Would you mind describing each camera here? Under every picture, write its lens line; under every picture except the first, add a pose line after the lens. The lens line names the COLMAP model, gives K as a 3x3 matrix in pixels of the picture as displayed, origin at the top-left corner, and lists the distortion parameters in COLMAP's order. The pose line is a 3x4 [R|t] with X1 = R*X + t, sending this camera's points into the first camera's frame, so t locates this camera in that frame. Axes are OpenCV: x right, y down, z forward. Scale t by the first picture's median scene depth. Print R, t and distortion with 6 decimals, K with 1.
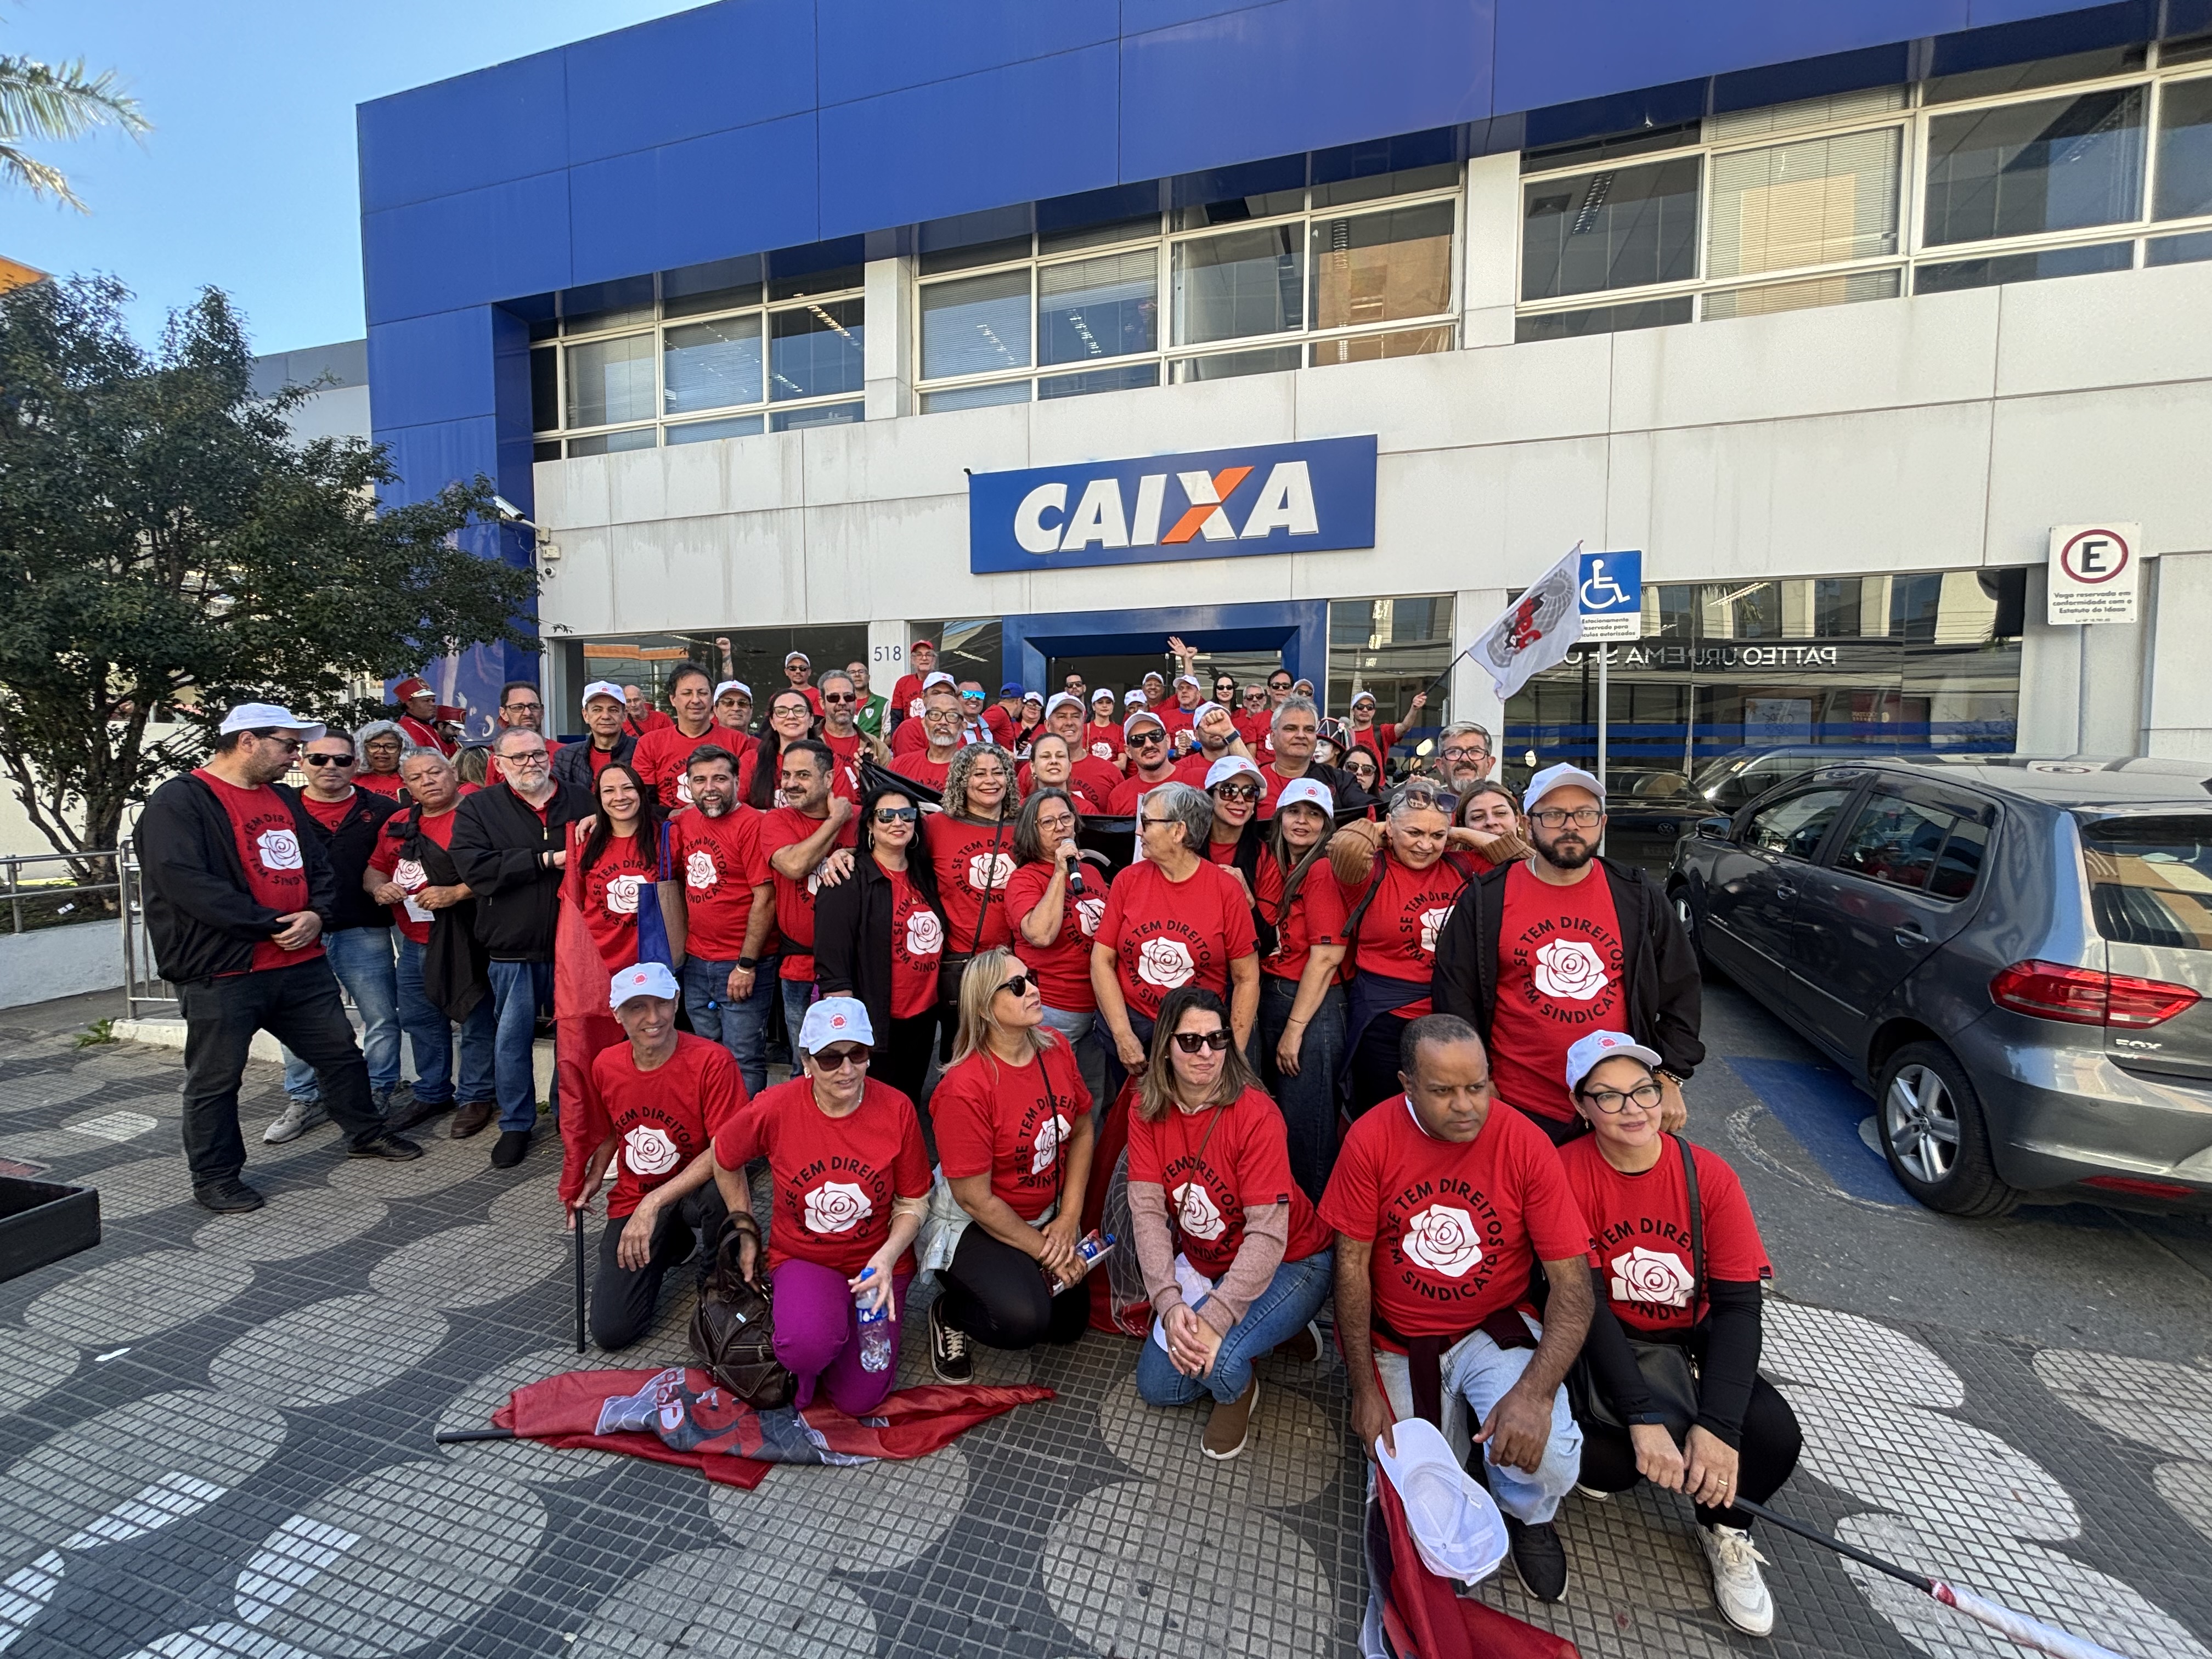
lens RADIAL K [[884.2, 0, 1102.1], [0, 884.2, 838.9], [0, 0, 1]] dist [-0.000230, -0.000888]
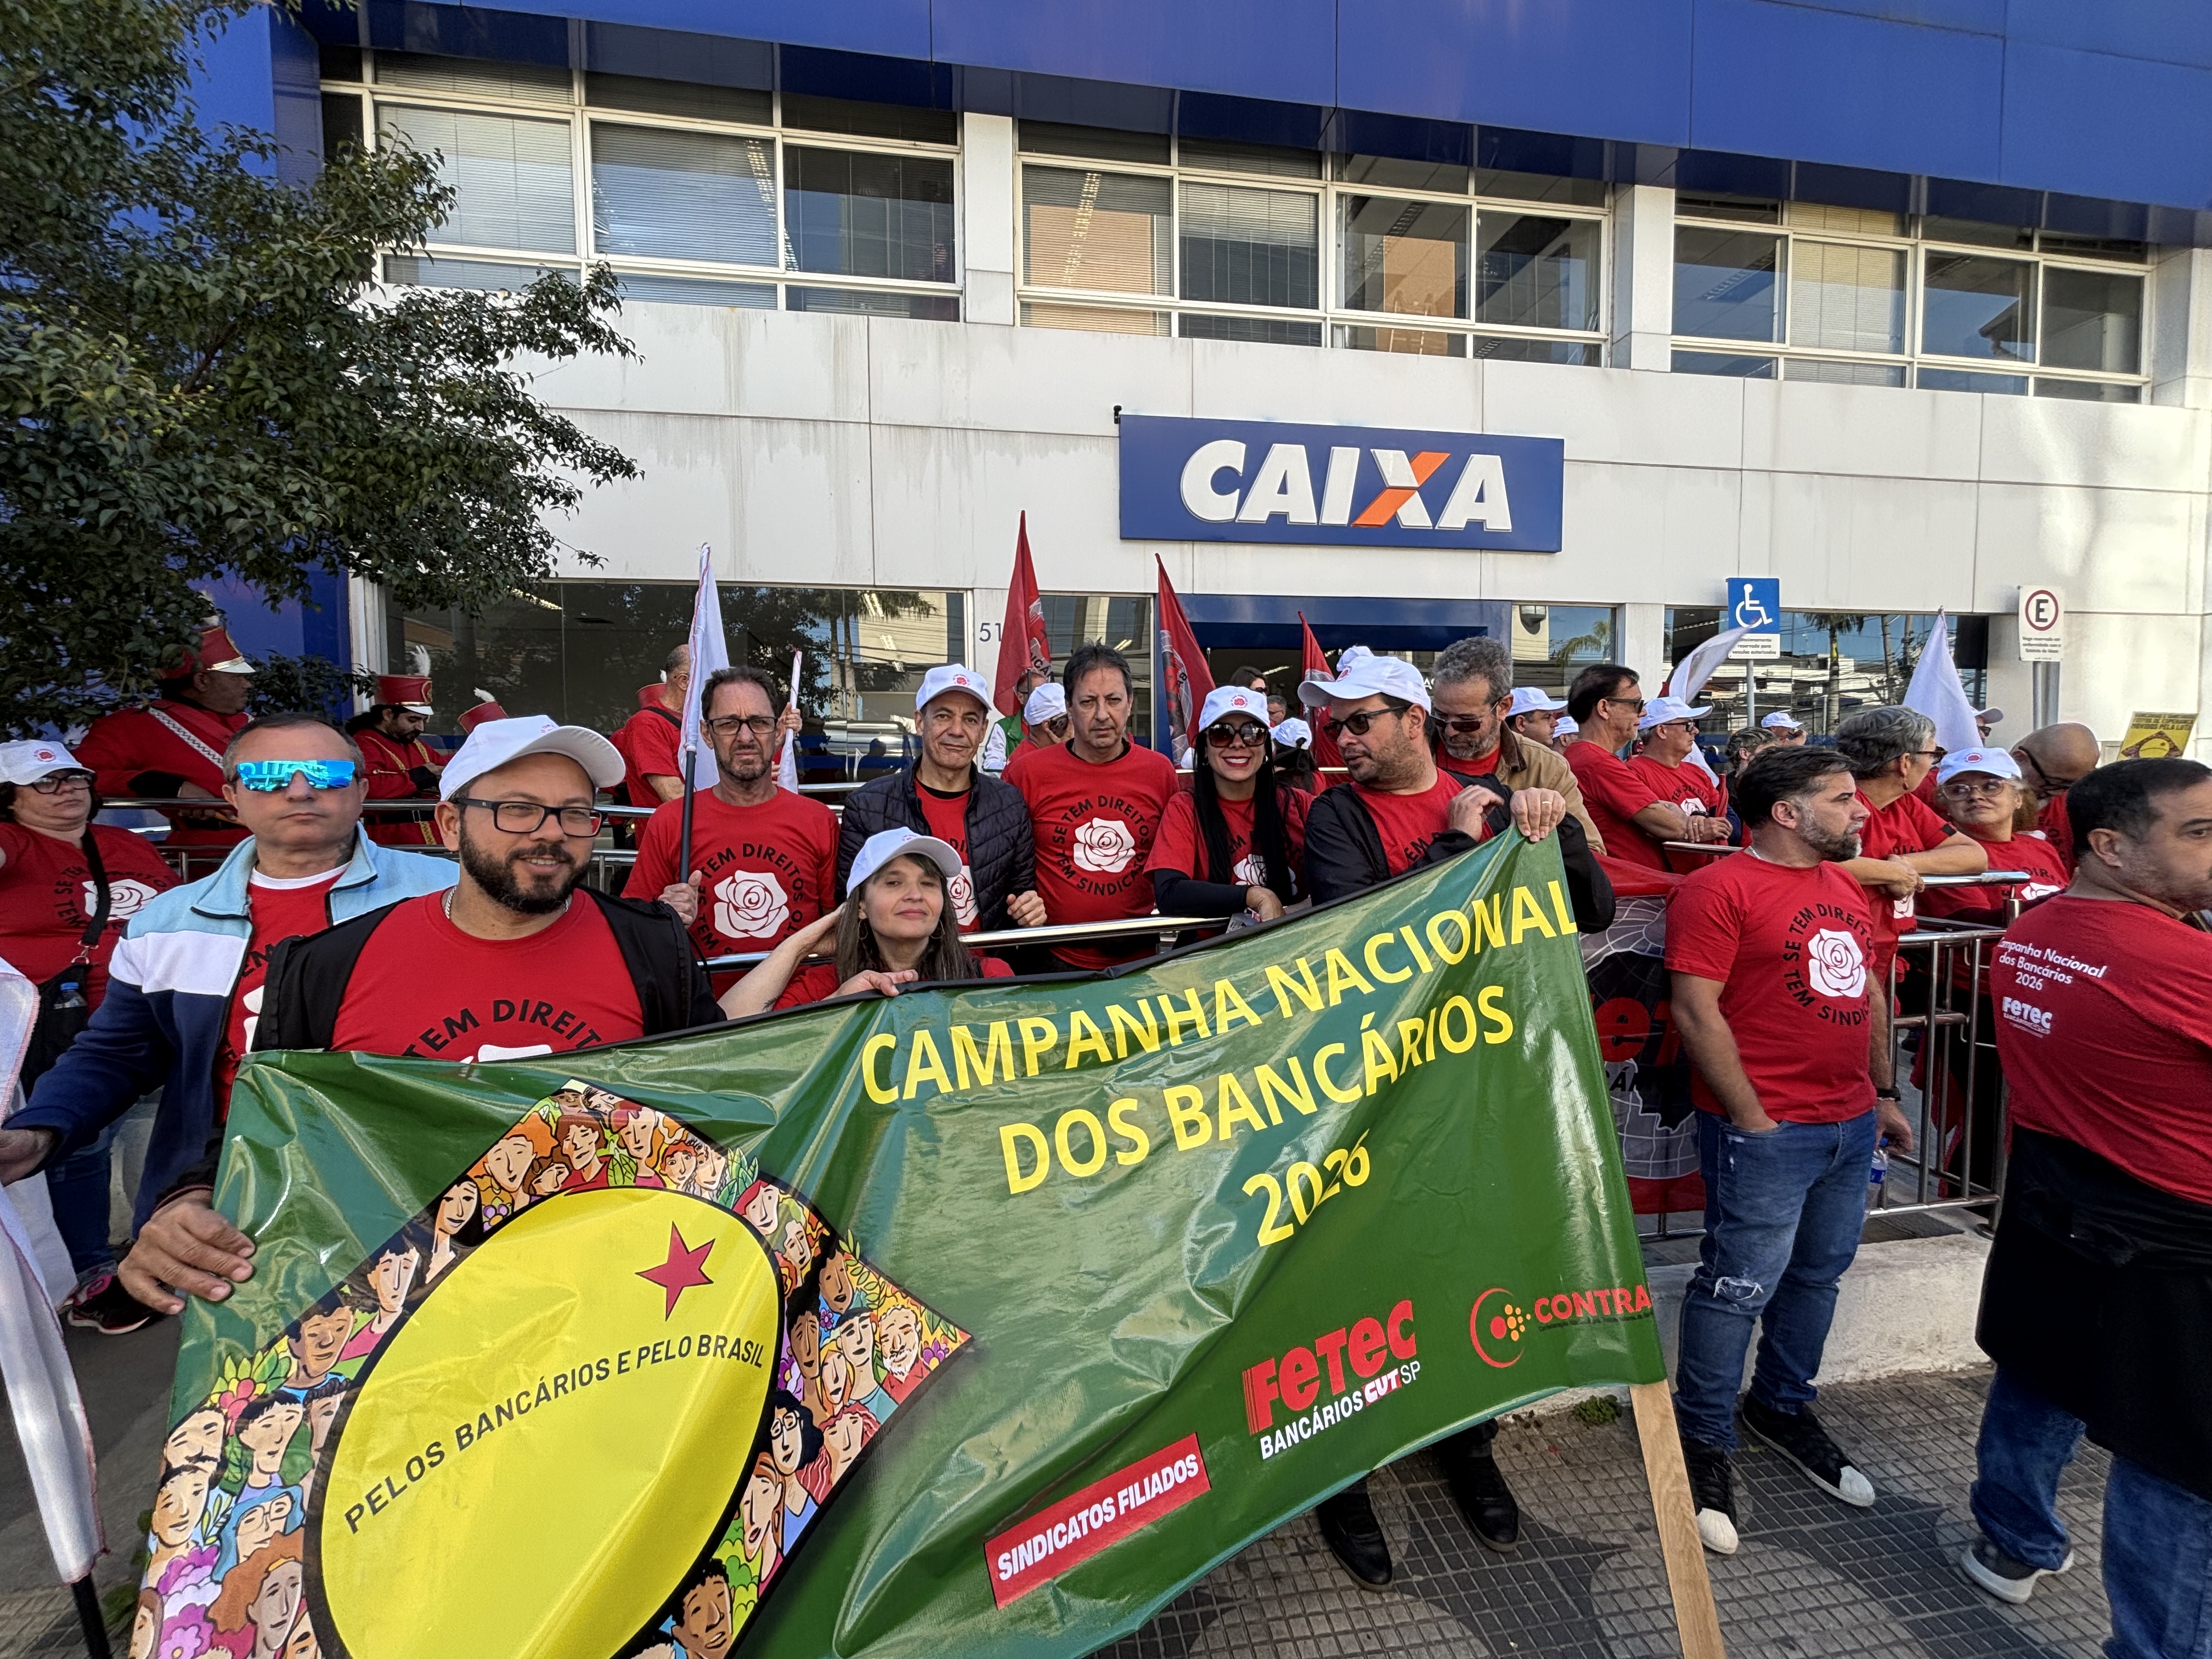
lens RADIAL K [[884.8, 0, 1109.3], [0, 884.8, 821.3], [0, 0, 1]] dist [-0.000524, 0.000770]
pose [[0.905731, -0.033754, 0.422506, -0.540136], [0.040864, 0.999134, -0.007781, -0.039772], [-0.421878, 0.024313, 0.906327, 0.304285]]
